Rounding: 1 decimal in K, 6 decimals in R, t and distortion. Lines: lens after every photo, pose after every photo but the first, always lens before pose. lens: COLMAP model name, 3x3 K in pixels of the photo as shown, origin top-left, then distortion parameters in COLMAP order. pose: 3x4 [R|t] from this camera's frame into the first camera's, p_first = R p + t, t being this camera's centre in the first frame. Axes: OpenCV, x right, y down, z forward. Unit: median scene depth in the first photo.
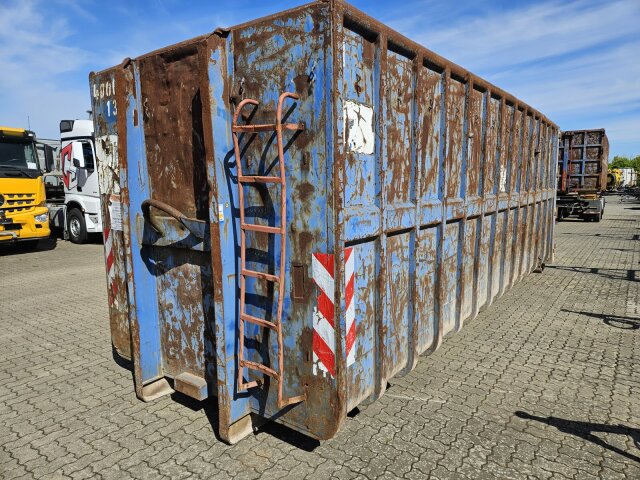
lens RADIAL K [[425.7, 0, 319.2], [0, 425.7, 240.3], [0, 0, 1]] dist [0.067982, -0.042235]
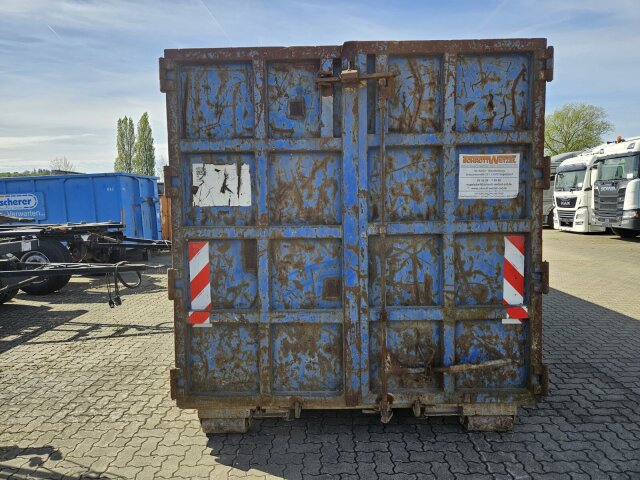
lens RADIAL K [[425.7, 0, 321.1], [0, 425.7, 239.1], [0, 0, 1]] dist [0.067982, -0.042235]
pose [[-0.811033, 0.085792, -0.578675, 1.623579], [-0.037718, 0.979461, 0.198075, -0.443825], [0.583782, 0.182472, -0.791140, 3.397114]]
